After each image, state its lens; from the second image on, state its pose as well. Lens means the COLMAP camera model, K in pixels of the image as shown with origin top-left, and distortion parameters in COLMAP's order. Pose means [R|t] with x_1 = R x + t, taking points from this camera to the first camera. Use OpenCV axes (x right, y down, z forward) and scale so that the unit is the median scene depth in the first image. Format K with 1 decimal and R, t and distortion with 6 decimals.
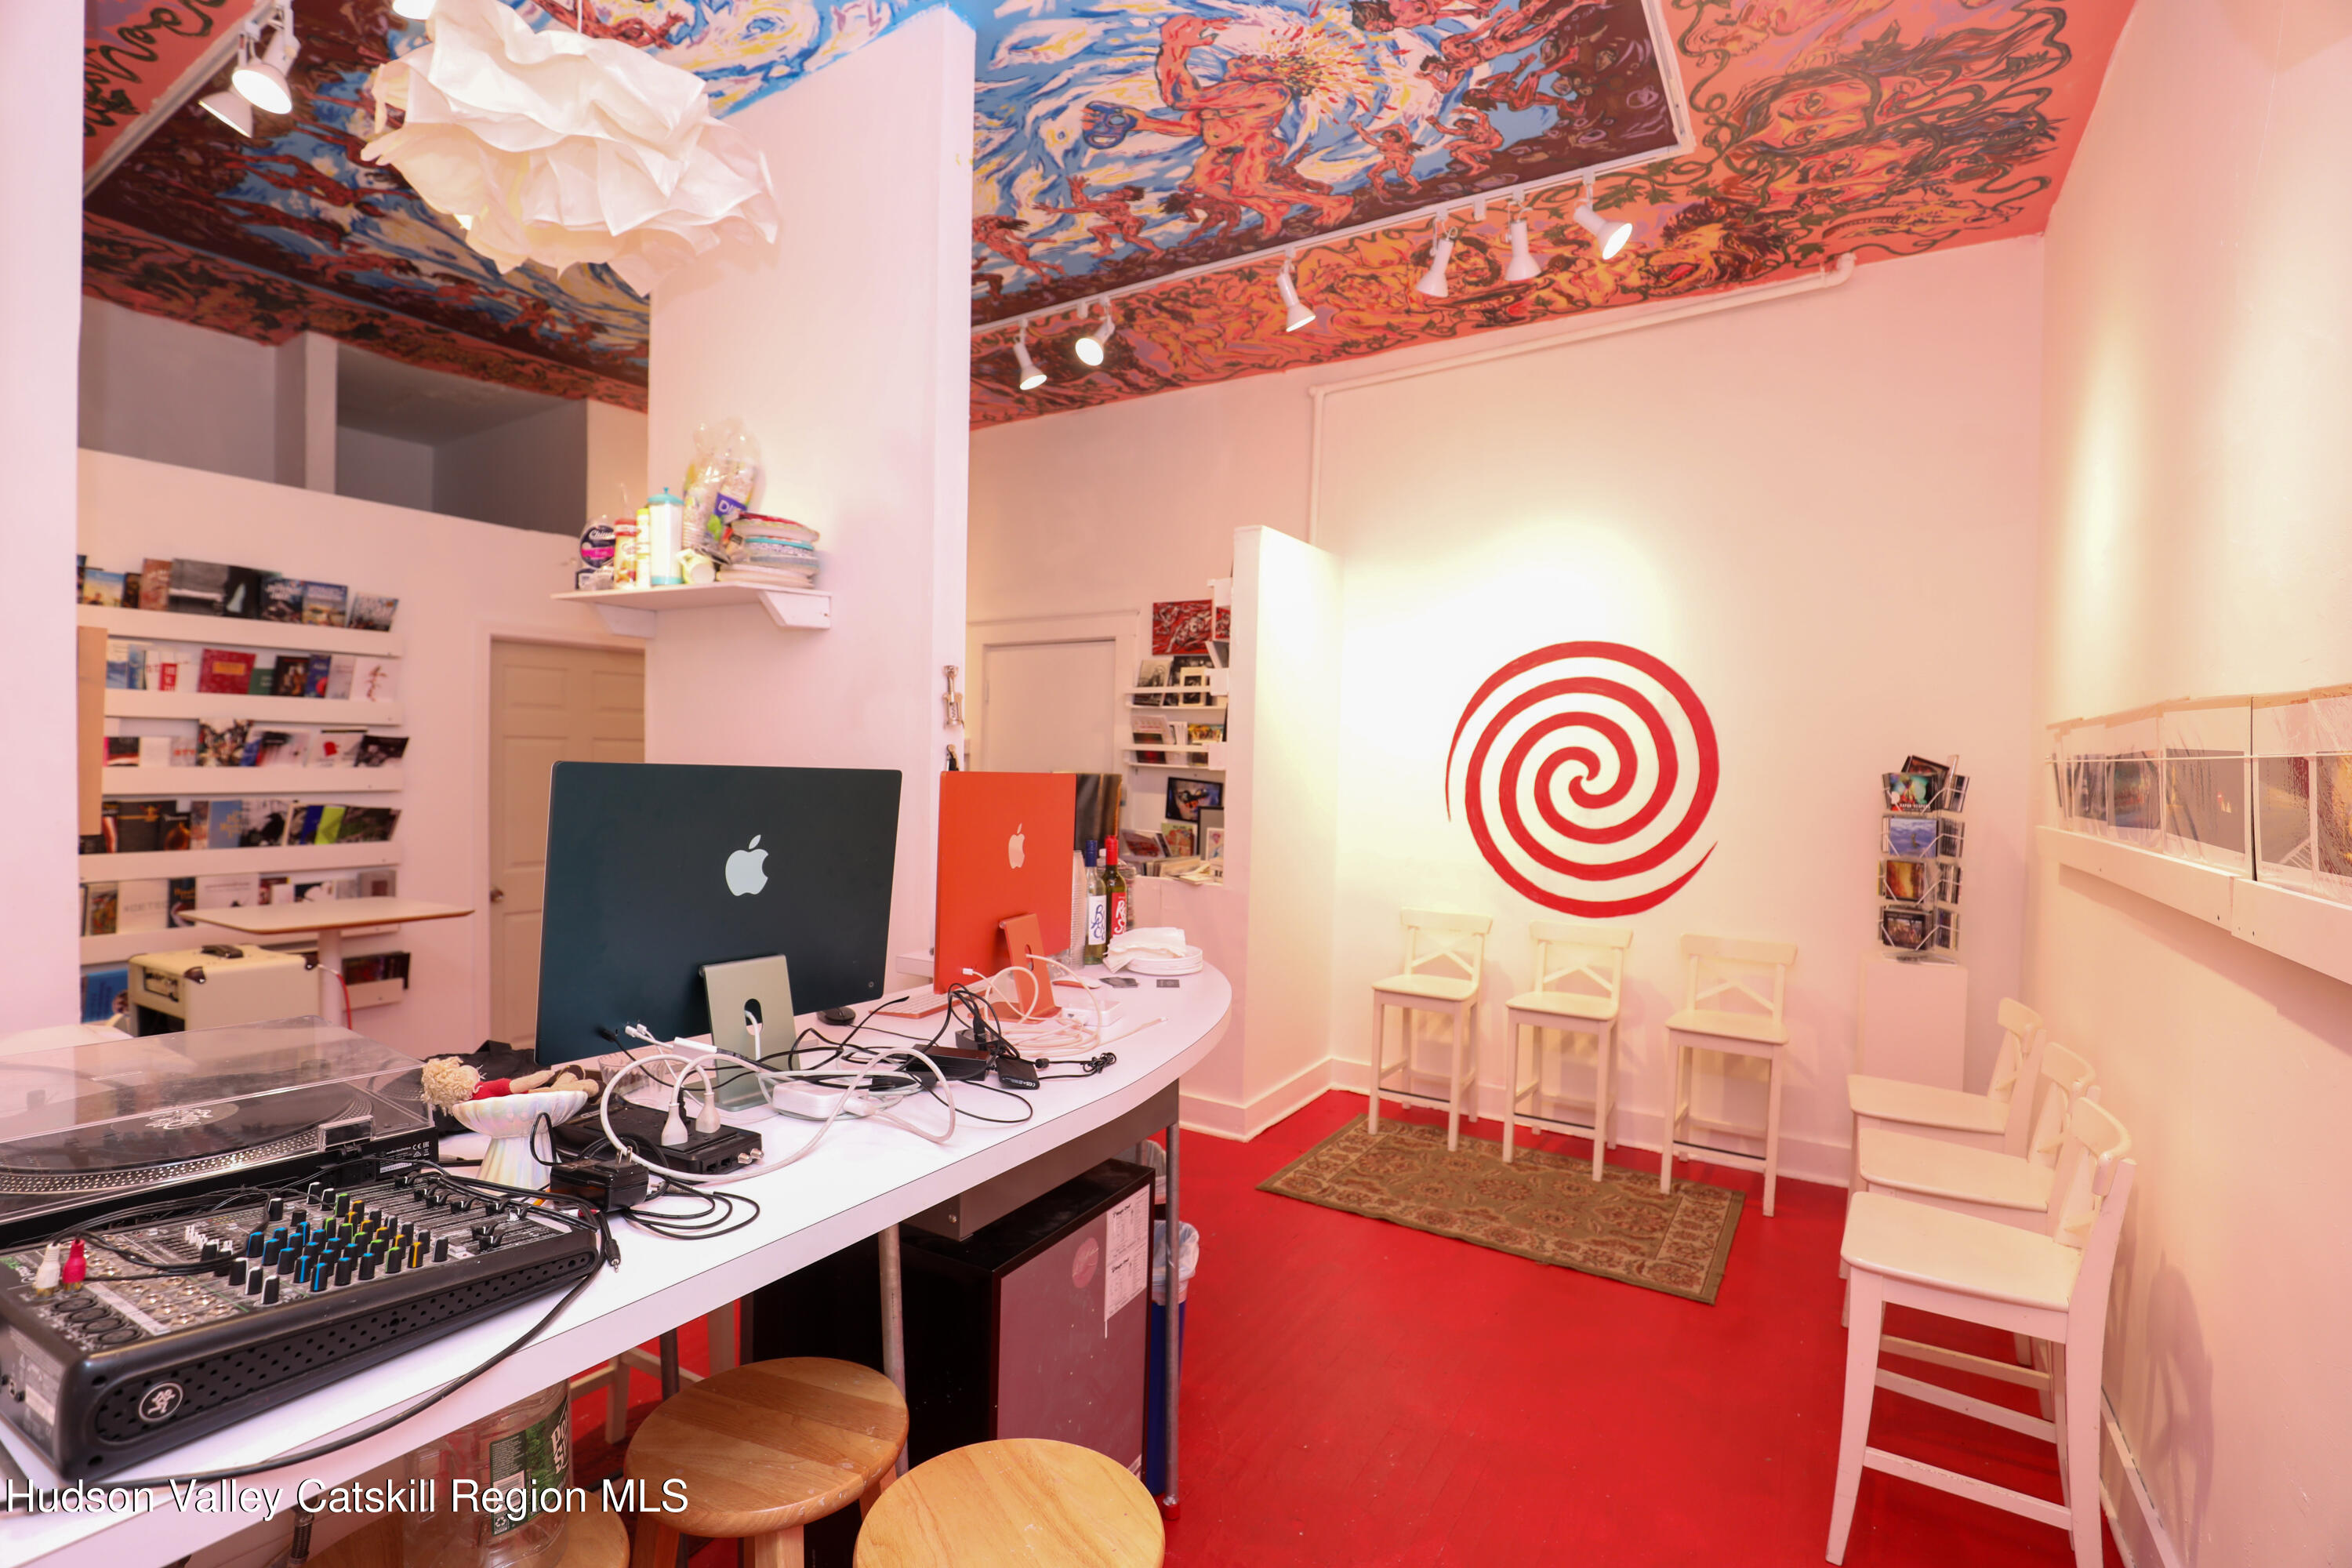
lens RADIAL K [[1071.3, 0, 1168.6], [0, 1071.3, 792.4], [0, 0, 1]] dist [-0.037627, 0.007508]
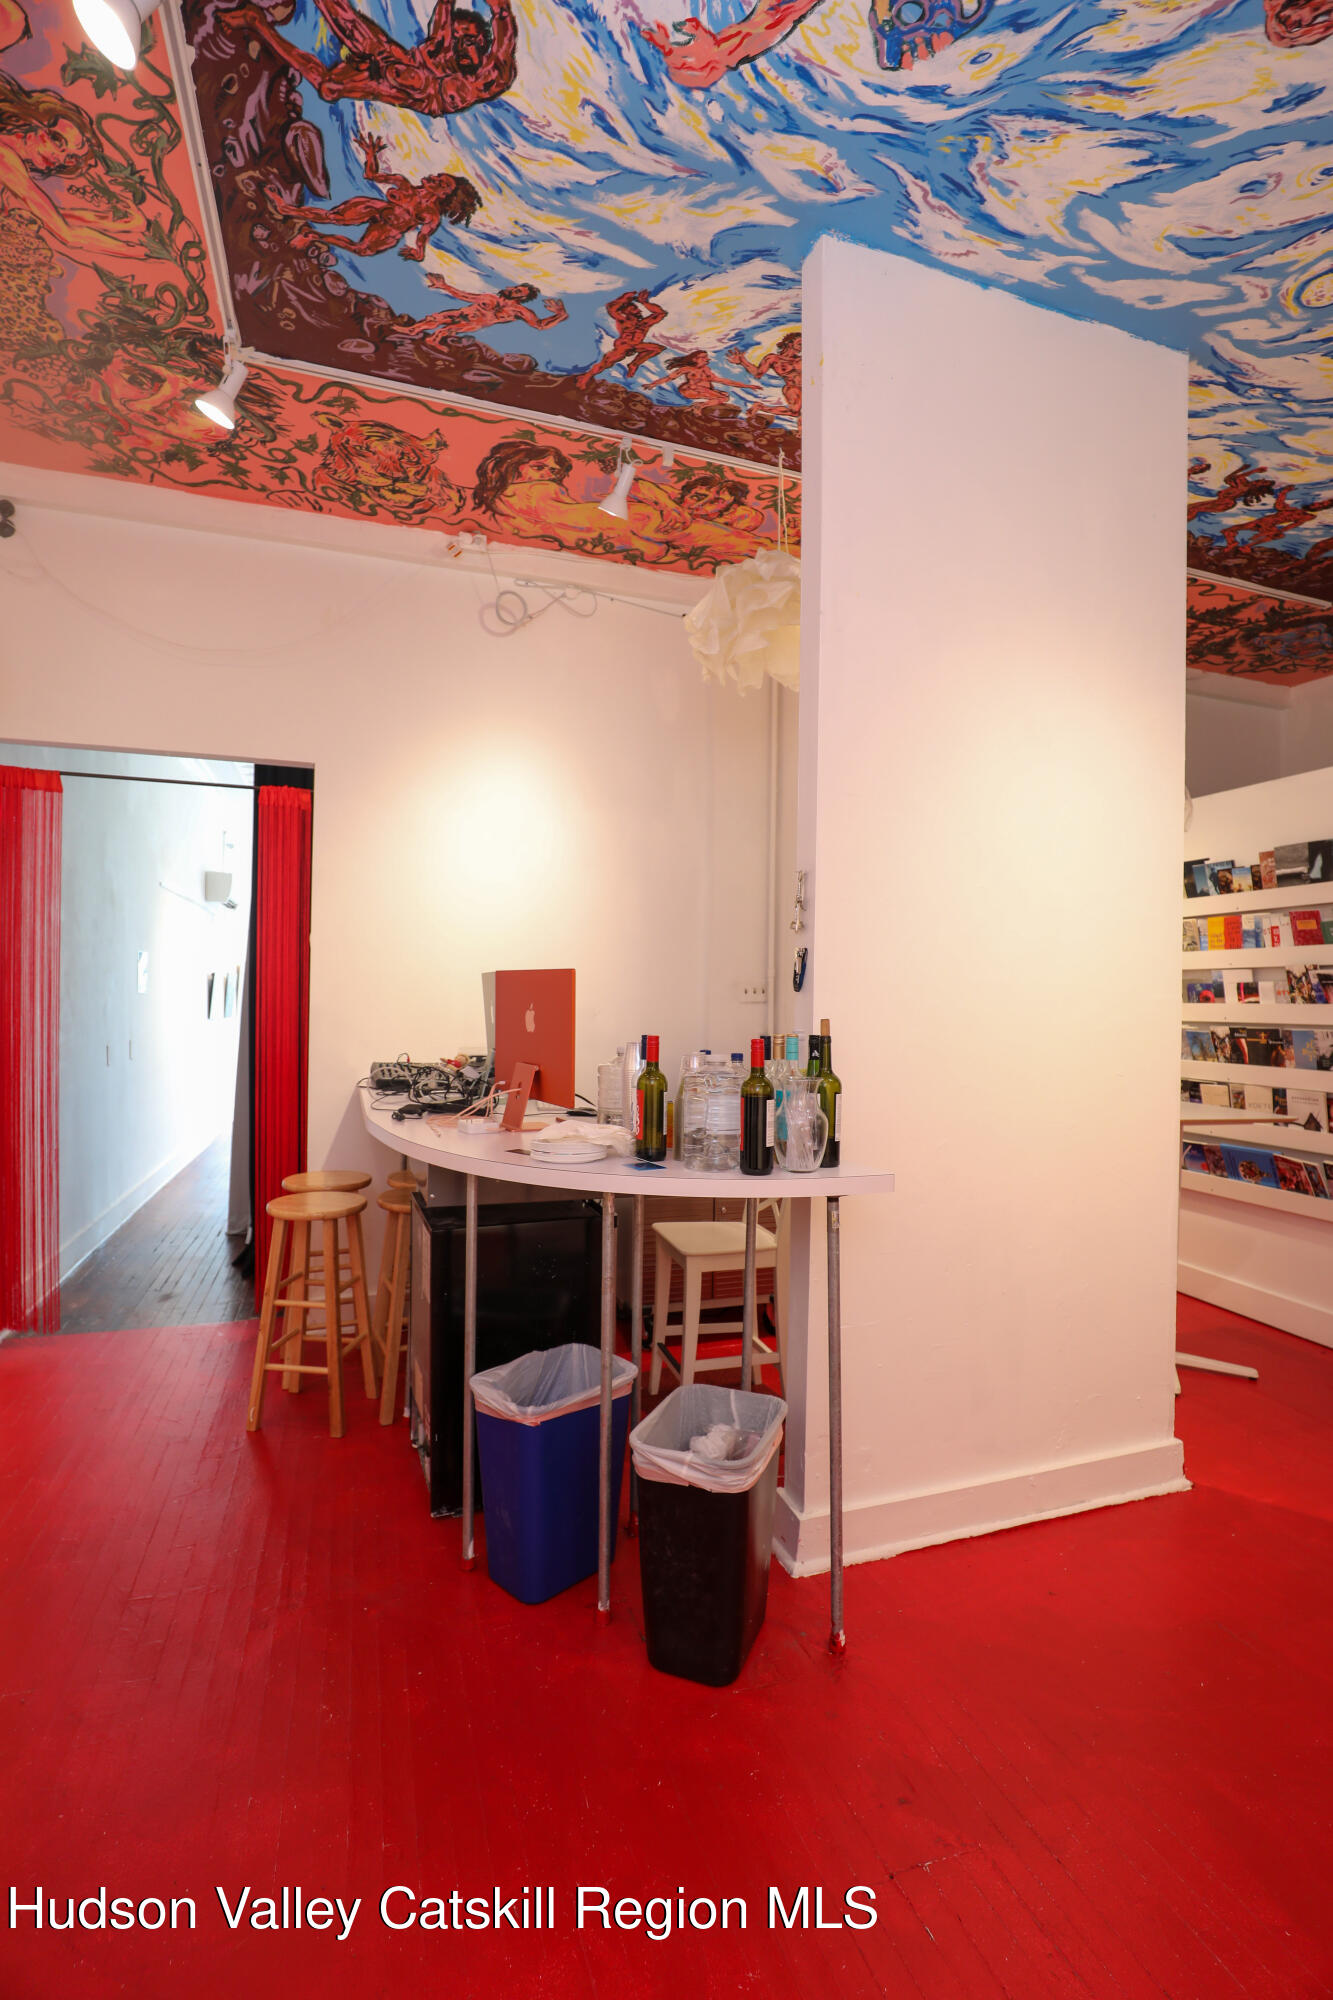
lens RADIAL K [[911.0, 0, 674.4], [0, 911.0, 1009.5], [0, 0, 1]] dist [-0.037627, 0.007508]
pose [[-0.625918, -0.021032, -0.779605, 0.422465], [-0.049550, 0.998689, 0.012840, 0.006459], [0.778313, 0.046666, -0.626140, 1.123861]]
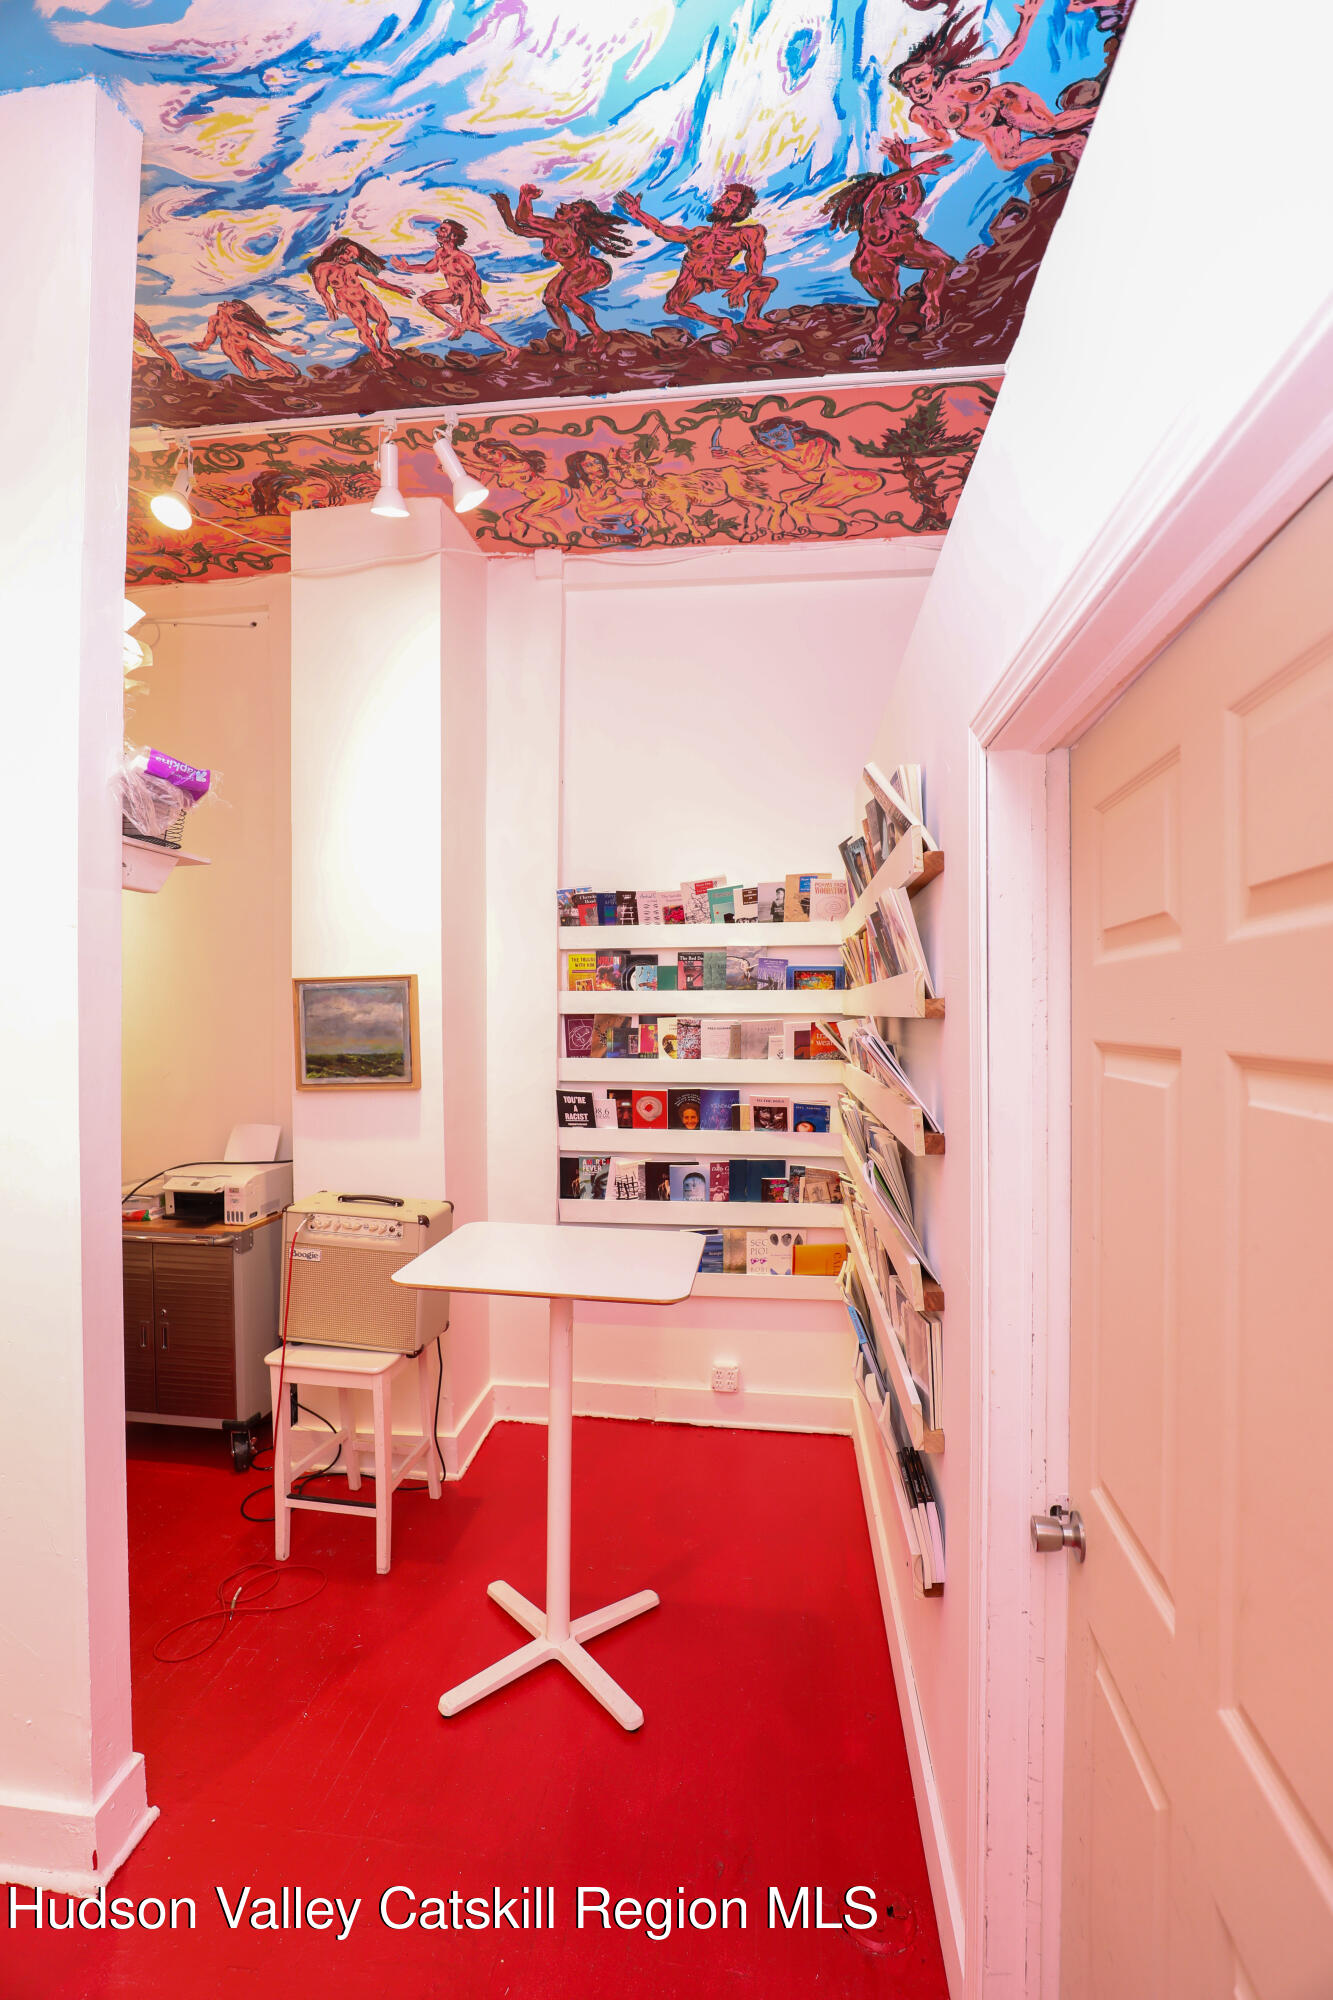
lens RADIAL K [[911.0, 0, 674.4], [0, 911.0, 1009.5], [0, 0, 1]] dist [-0.037627, 0.007508]
pose [[-0.905535, -0.033496, -0.422948, -0.537258], [-0.041902, 0.999066, 0.010591, -0.062073], [0.422198, 0.027313, -0.906092, 1.565645]]
